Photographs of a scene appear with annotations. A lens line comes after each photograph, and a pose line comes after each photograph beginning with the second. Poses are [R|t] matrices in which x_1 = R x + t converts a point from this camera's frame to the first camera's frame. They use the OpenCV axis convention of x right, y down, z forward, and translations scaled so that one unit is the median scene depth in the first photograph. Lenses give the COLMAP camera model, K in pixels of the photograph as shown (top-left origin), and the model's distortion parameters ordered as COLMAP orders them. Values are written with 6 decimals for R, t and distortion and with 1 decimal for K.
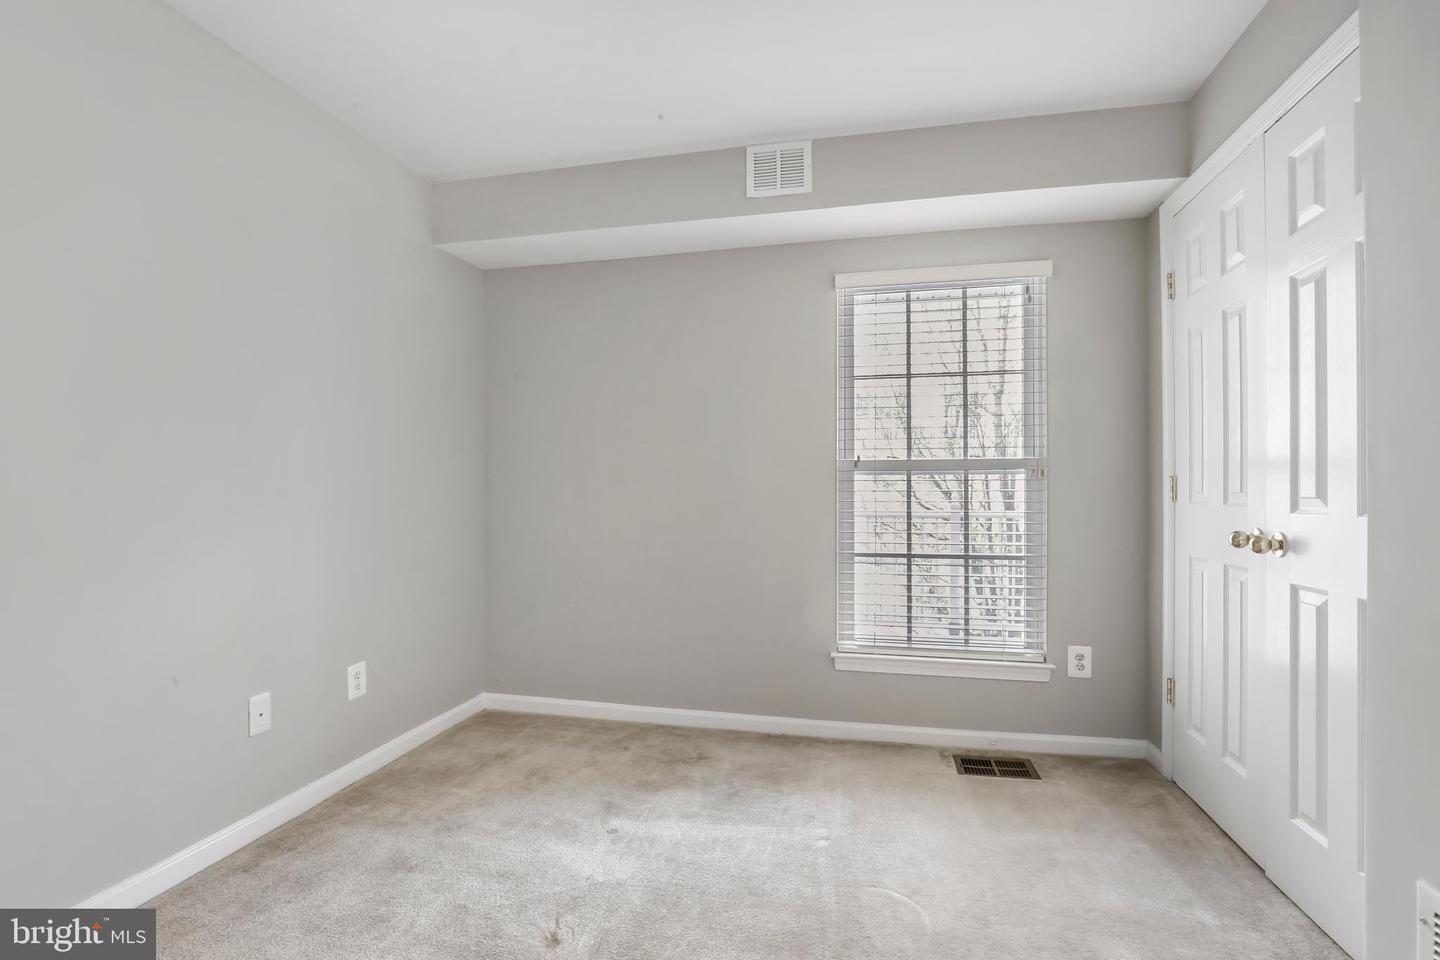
lens RADIAL K [[693.2, 0, 721.6], [0, 693.2, 493.6], [0, 0, 1]] dist [-0.001072, -0.000537]
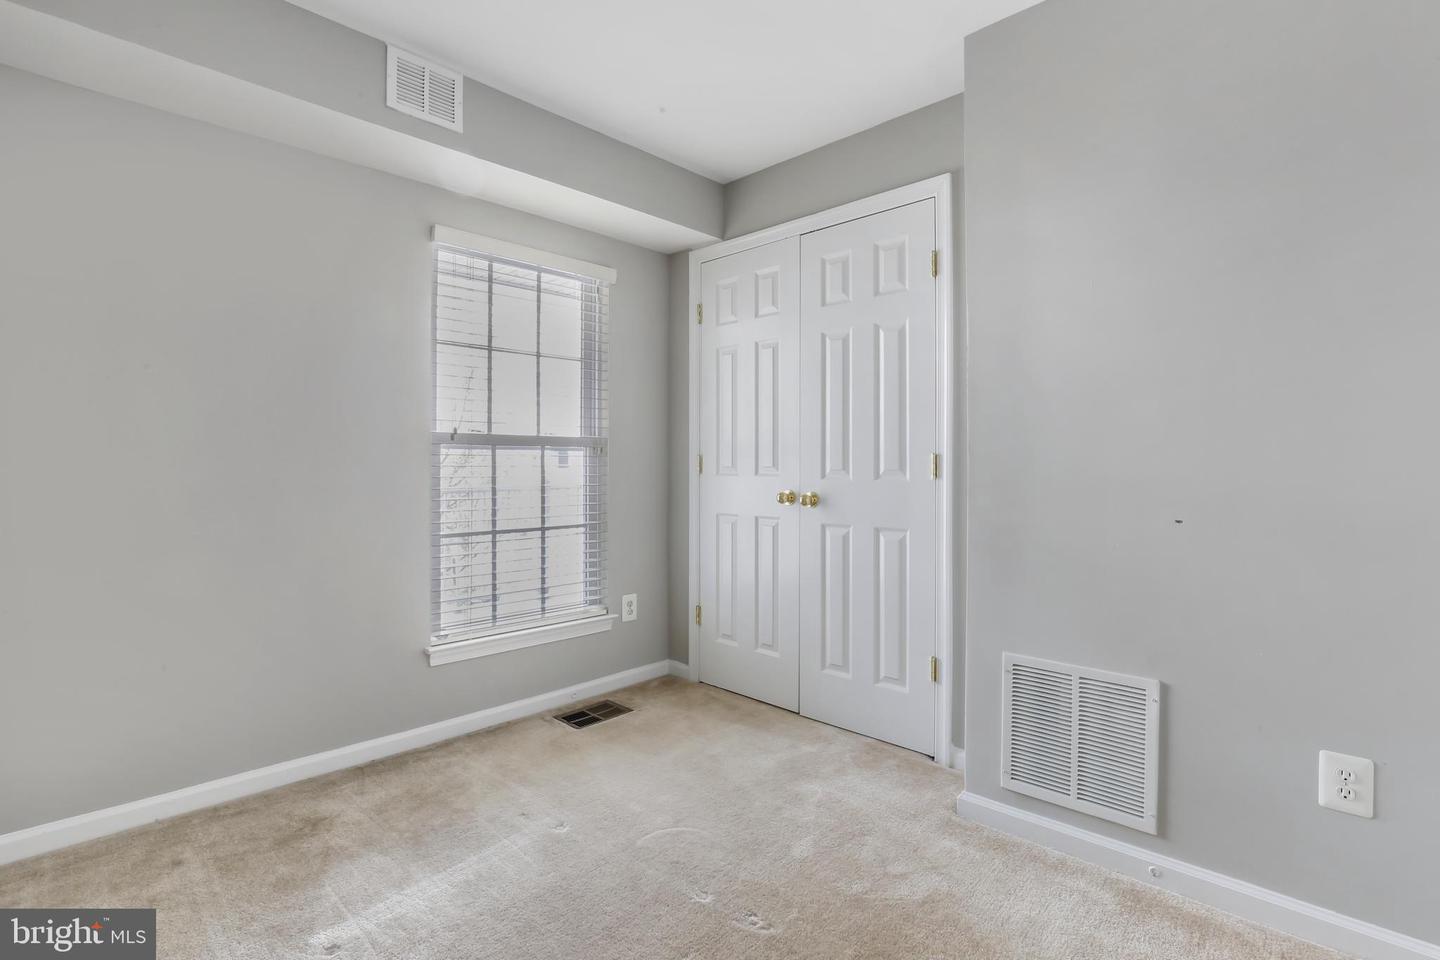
lens RADIAL K [[696.0, 0, 724.6], [0, 696.0, 465.5], [0, 0, 1]] dist [-0.012786, 0.000306]
pose [[0.520133, -0.000205, 0.854085, -0.451941], [0.003199, 0.999993, -0.001708, -0.002028], [-0.854079, 0.003621, 0.520130, 0.240810]]
